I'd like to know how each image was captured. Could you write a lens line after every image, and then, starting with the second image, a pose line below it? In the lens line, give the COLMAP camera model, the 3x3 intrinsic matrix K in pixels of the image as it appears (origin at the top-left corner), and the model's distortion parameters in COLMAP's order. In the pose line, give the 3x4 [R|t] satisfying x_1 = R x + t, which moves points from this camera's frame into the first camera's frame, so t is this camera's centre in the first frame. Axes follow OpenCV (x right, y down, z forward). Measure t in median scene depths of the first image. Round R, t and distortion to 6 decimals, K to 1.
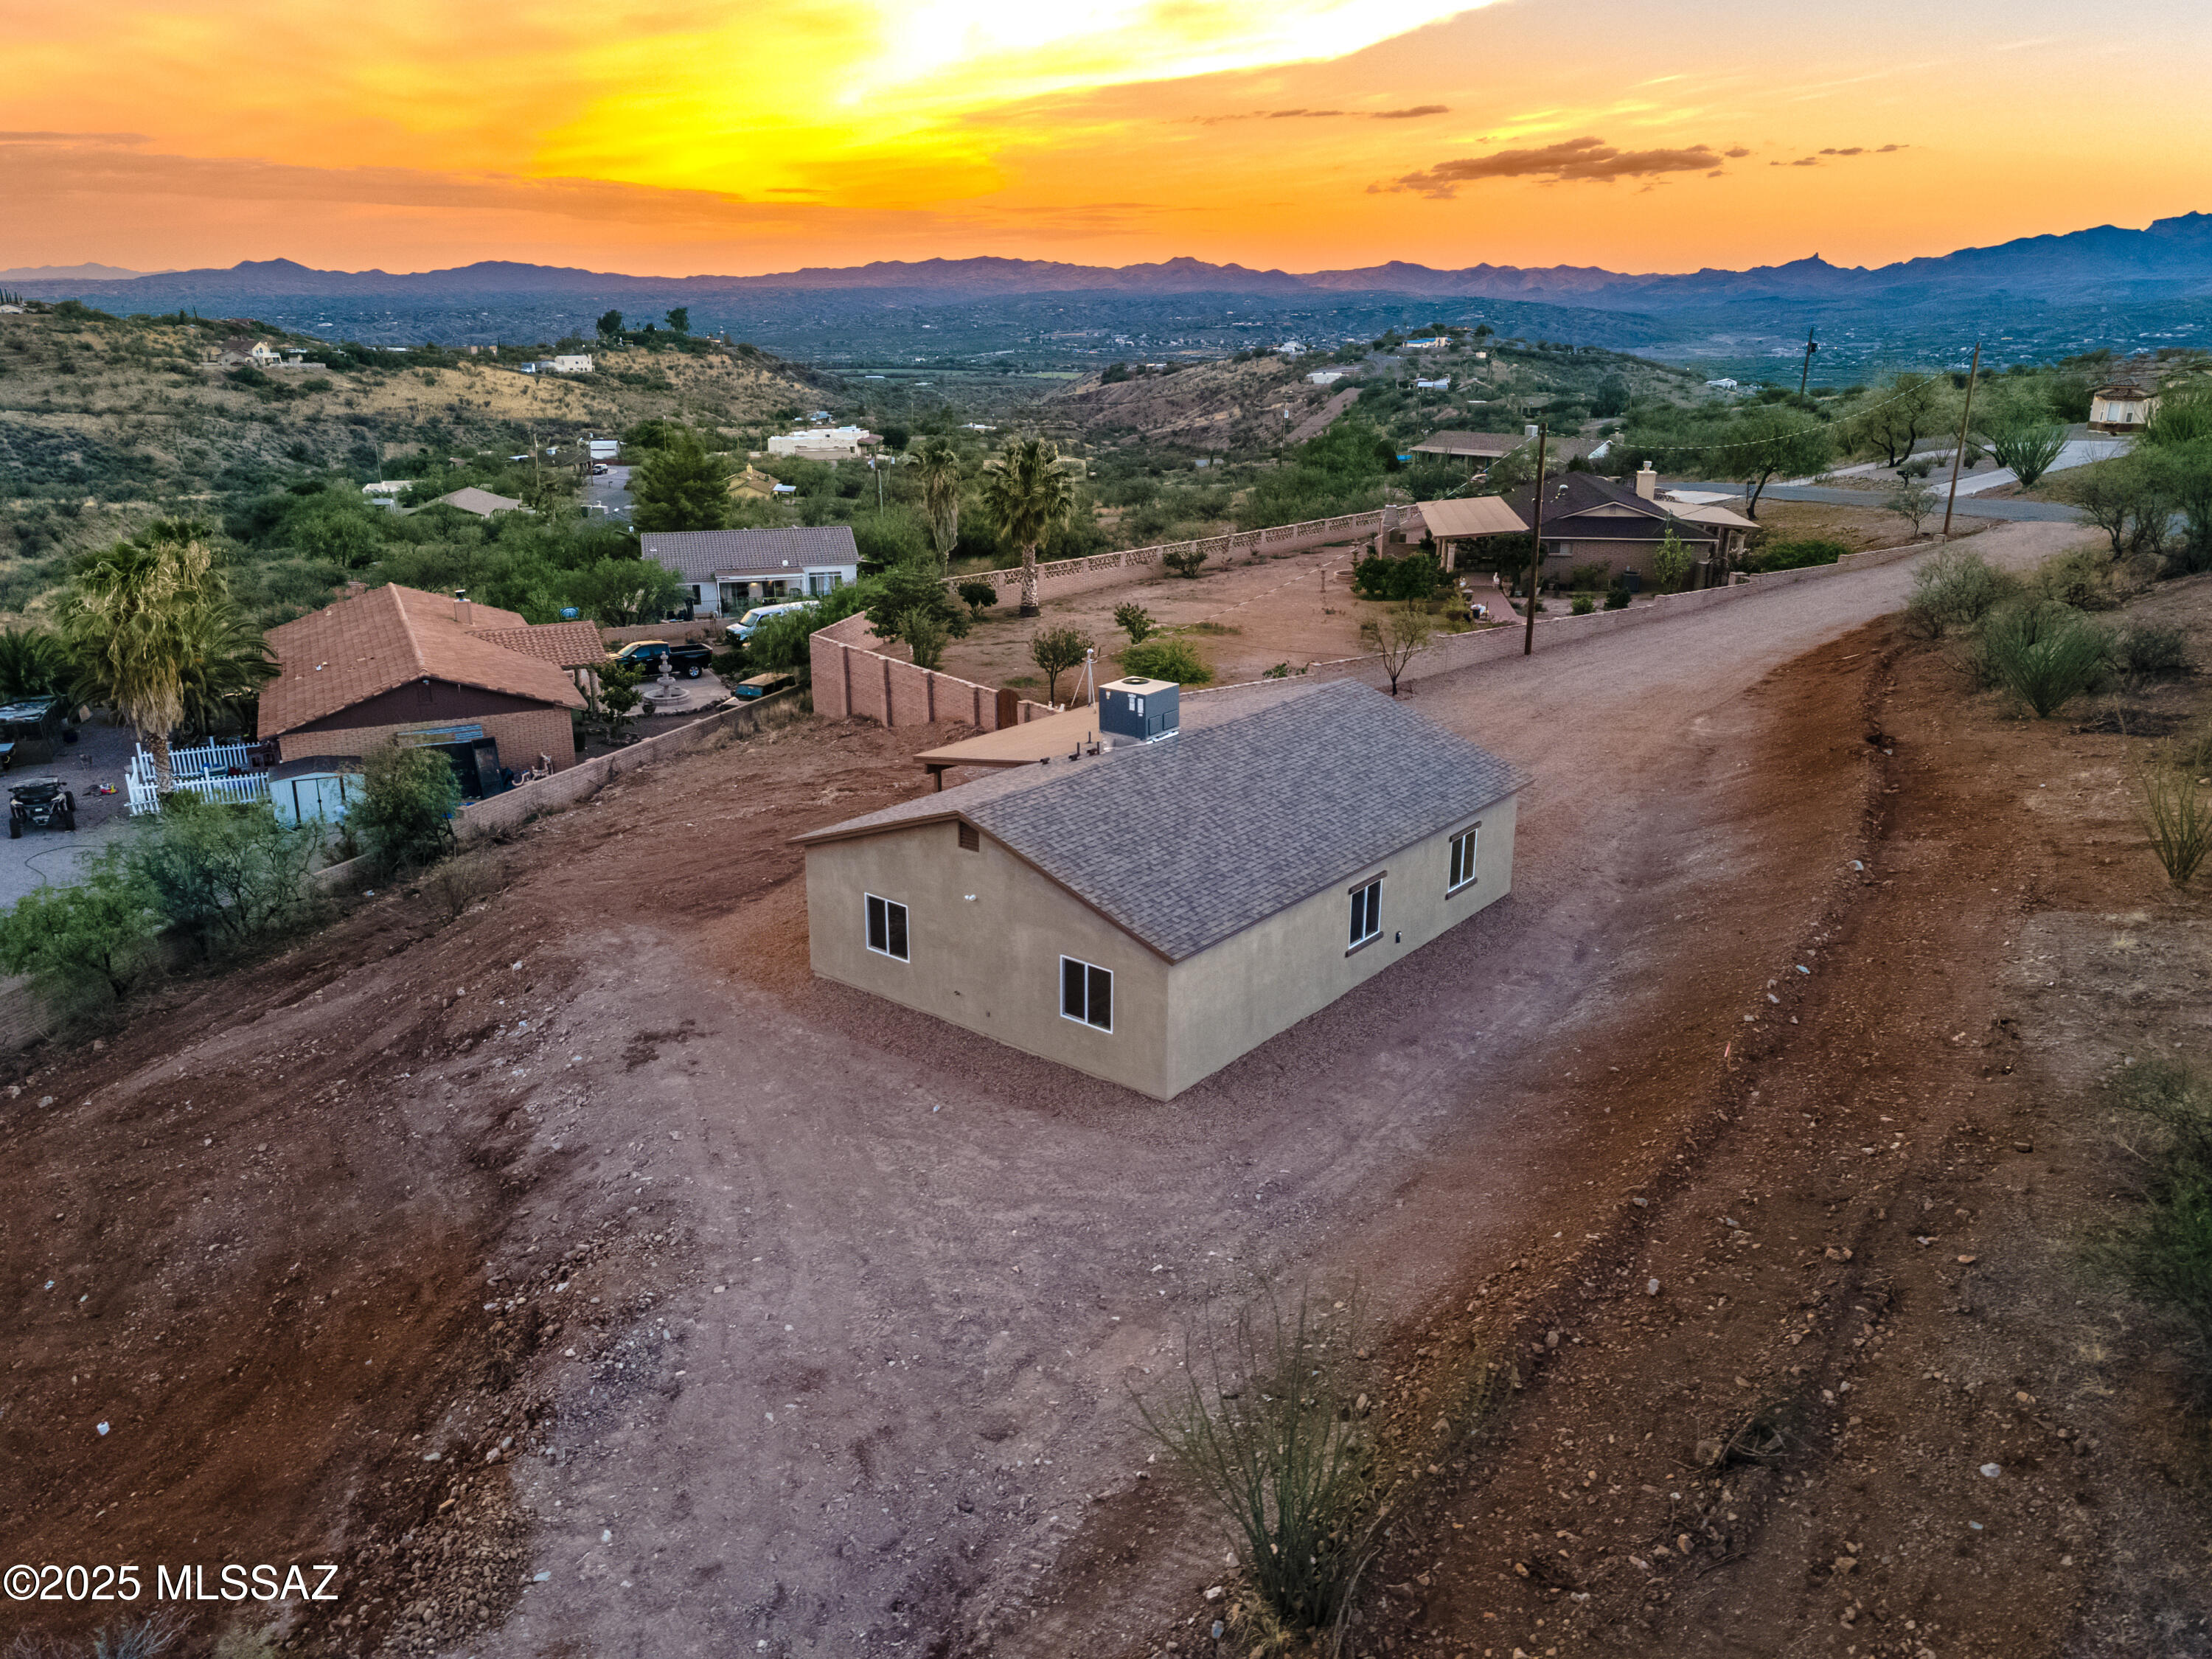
lens RADIAL K [[1611.6, 0, 1095.7], [0, 1611.6, 829.3], [0, 0, 1]] dist [0.005899, 0.061140]
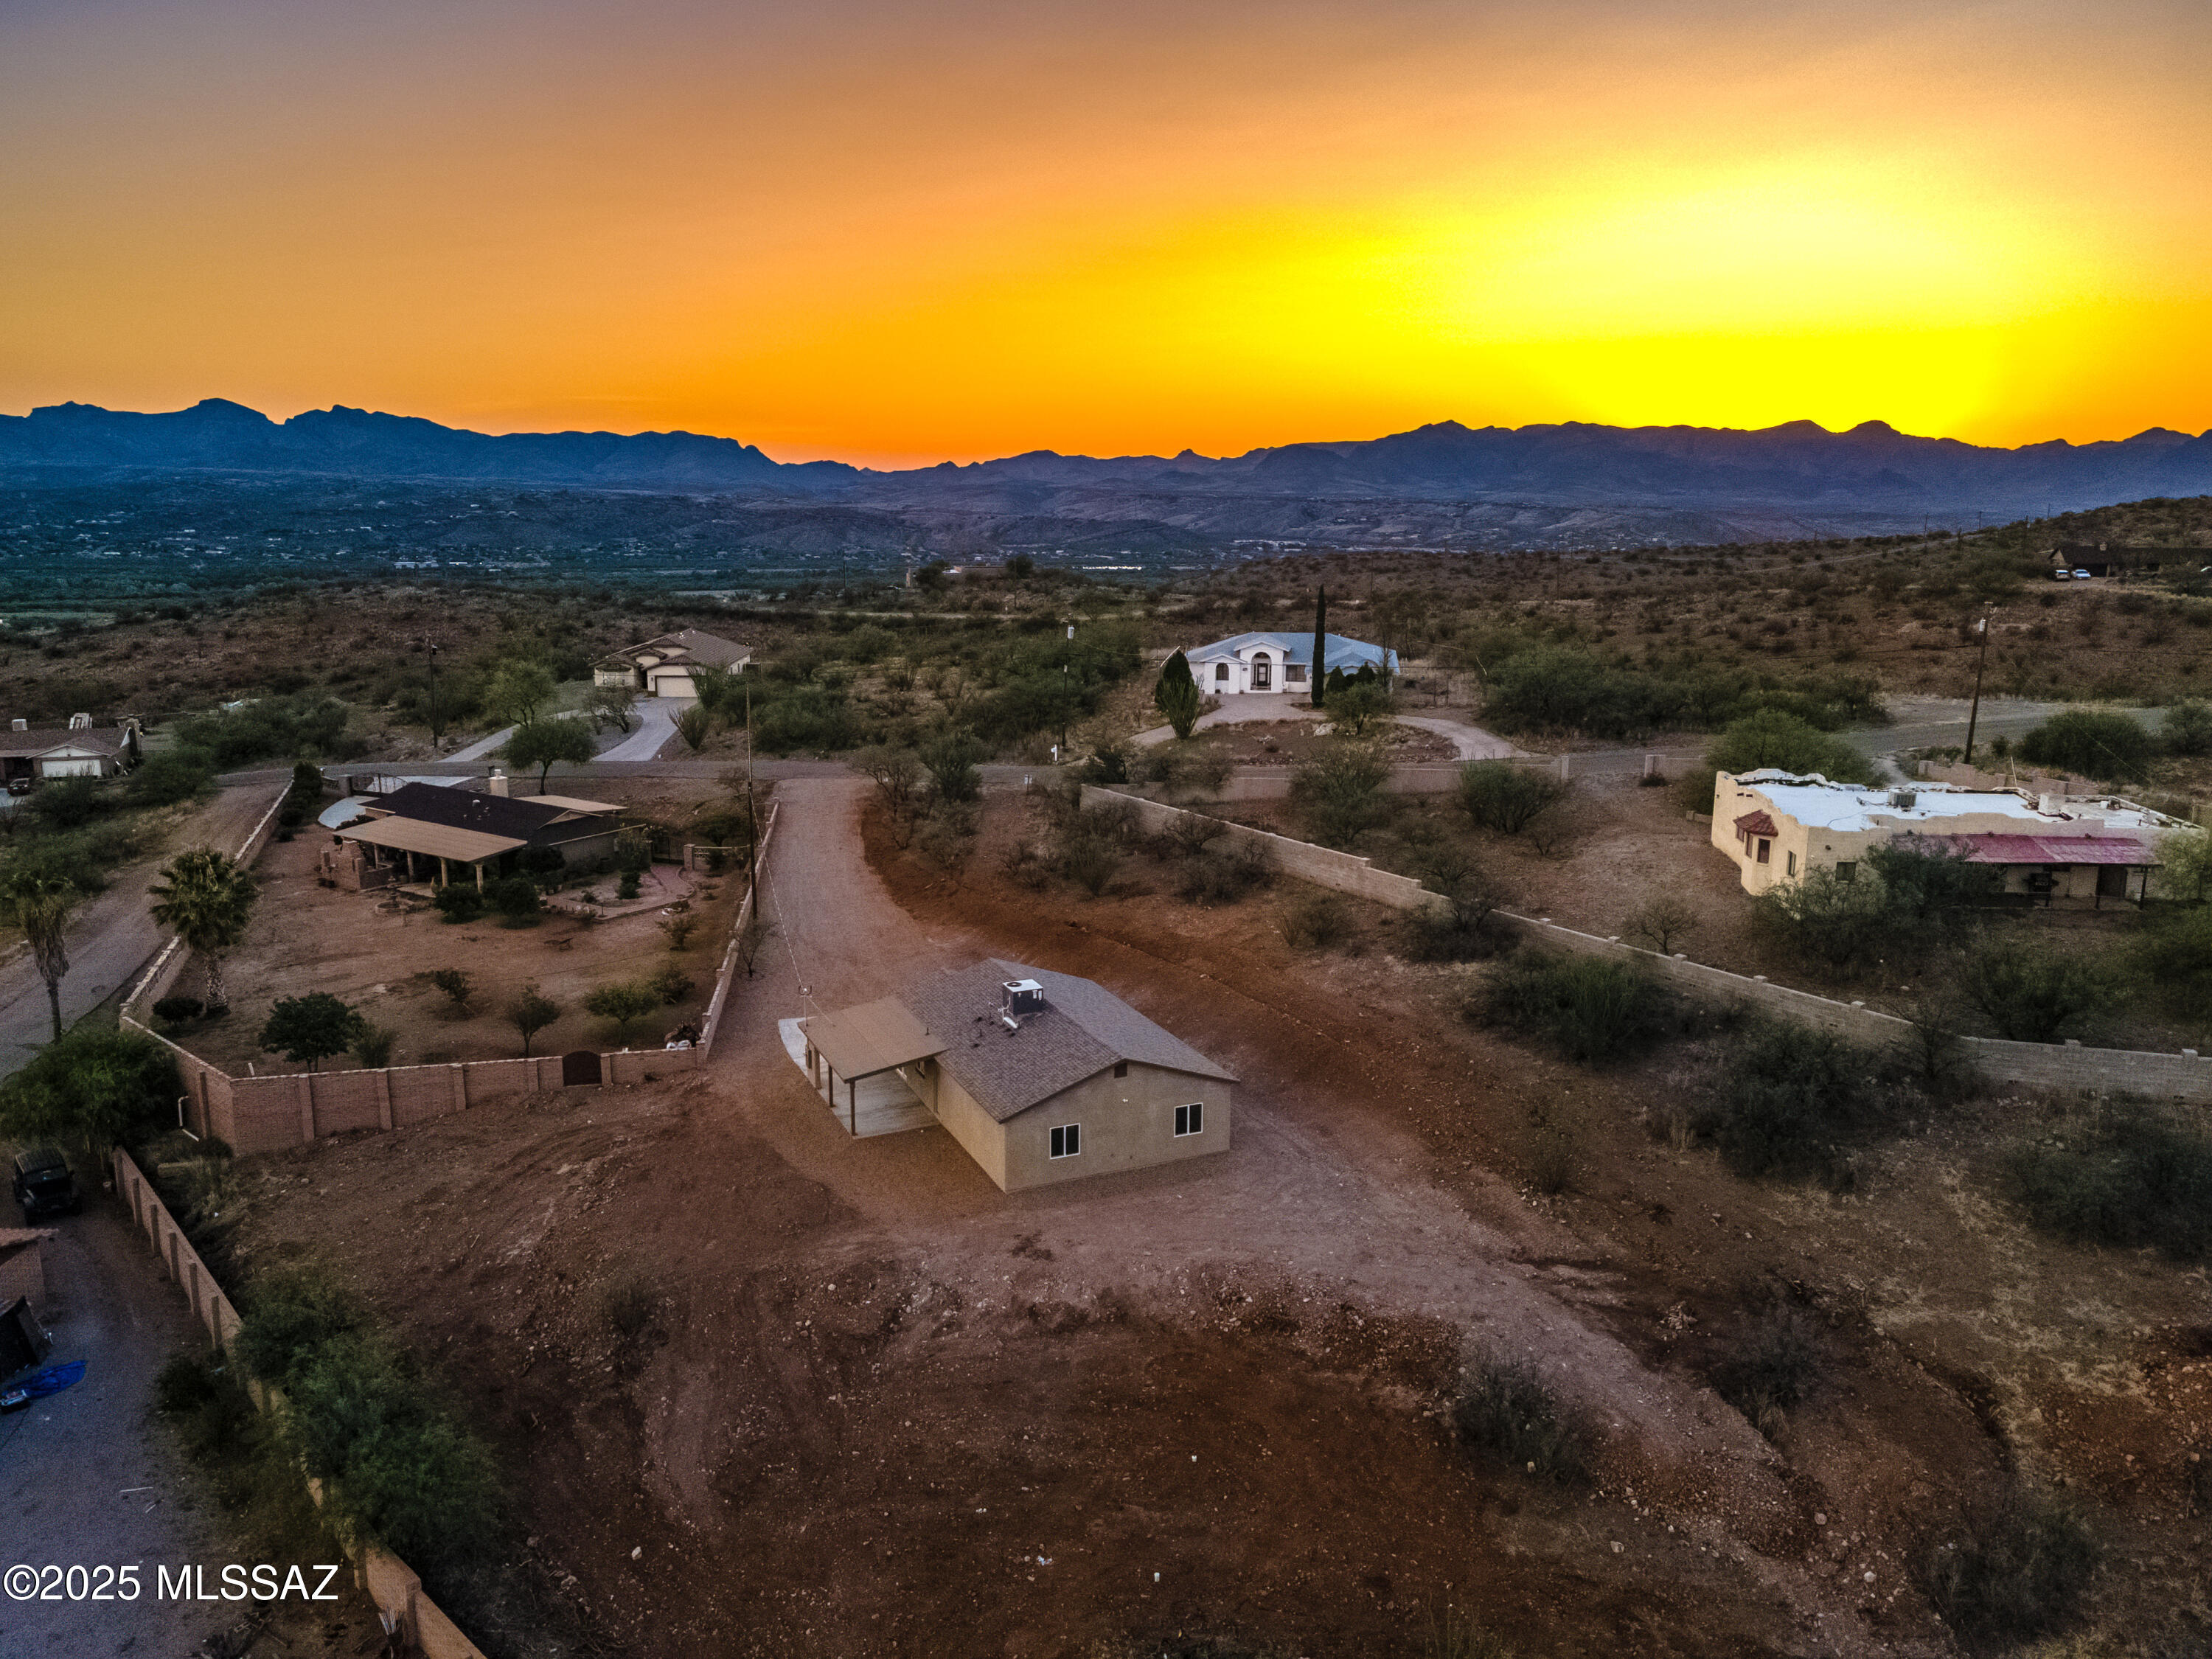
lens RADIAL K [[1604.9, 0, 1103.0], [0, 1604.9, 833.8], [0, 0, 1]] dist [0.001054, 0.080159]
pose [[0.443832, -0.183727, 0.877074, -0.467978], [0.271852, 0.960236, 0.063580, -0.107968], [-0.853879, 0.210215, 0.476130, 0.003184]]
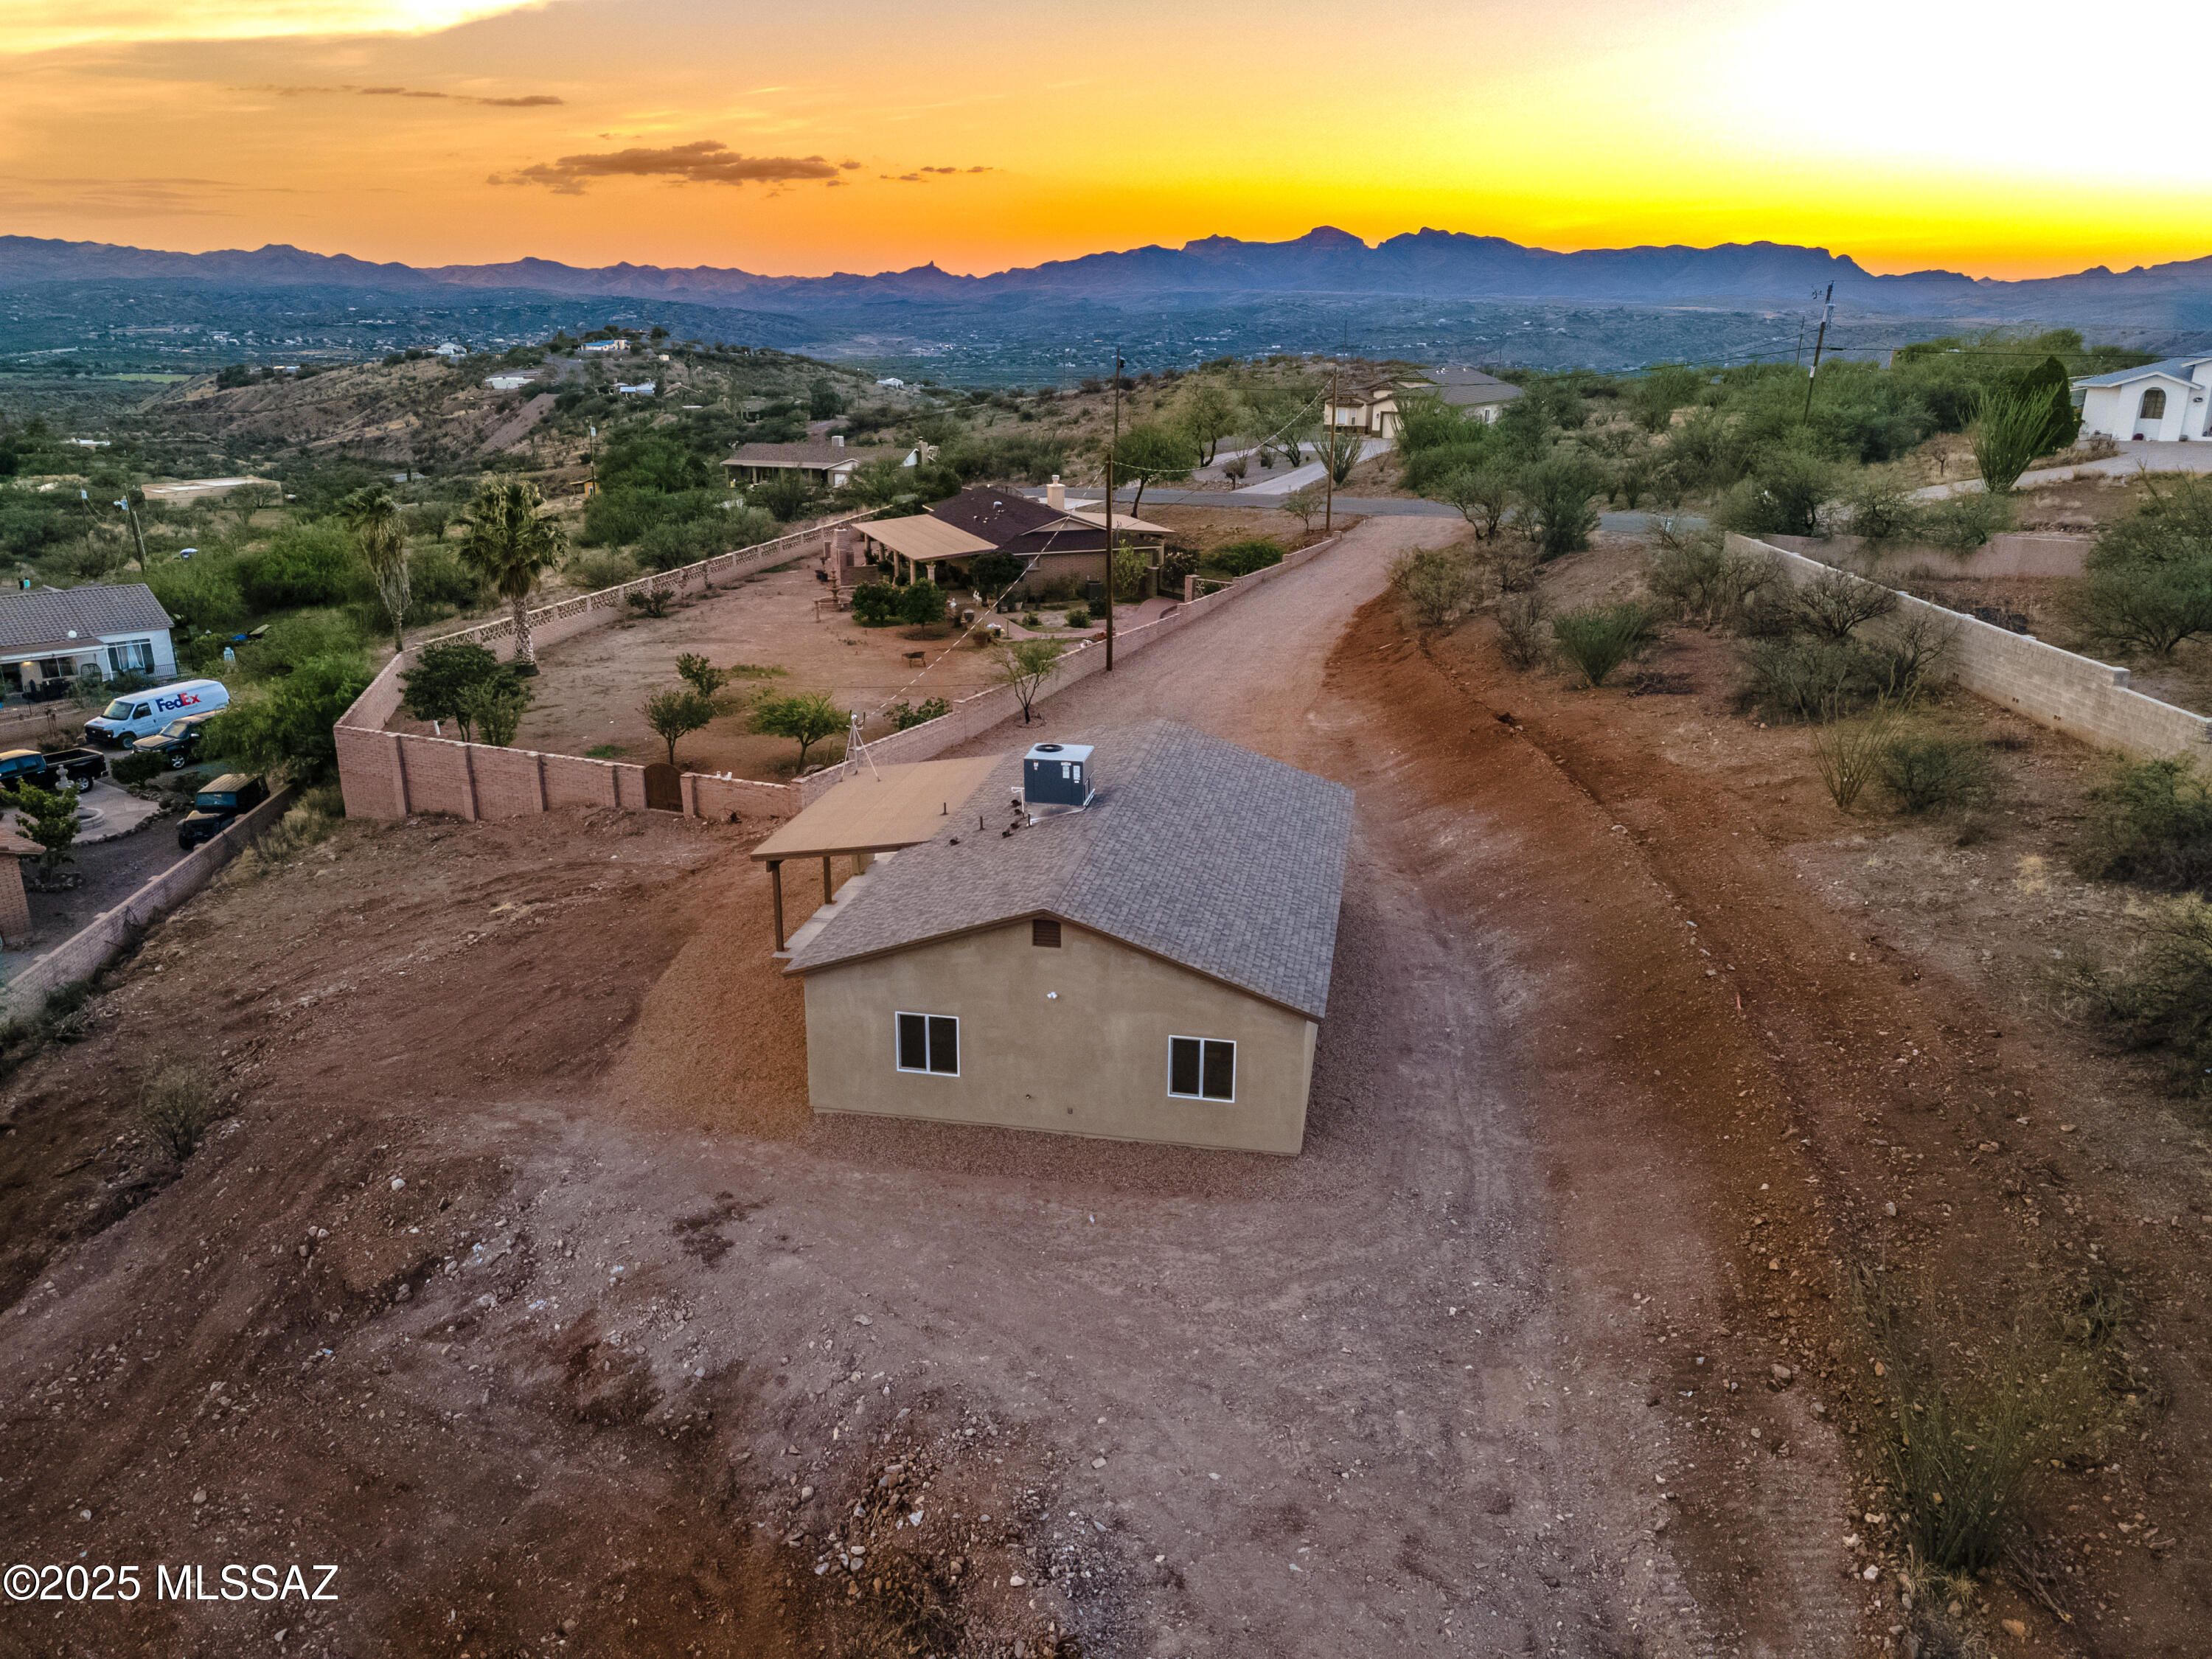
lens RADIAL K [[1611.6, 0, 1095.7], [0, 1611.6, 829.3], [0, 0, 1]] dist [0.005899, 0.061140]
pose [[0.881227, -0.142051, 0.450844, -0.126115], [0.141963, 0.989280, 0.034219, -0.022651], [-0.450872, 0.033848, 0.891947, 0.033136]]
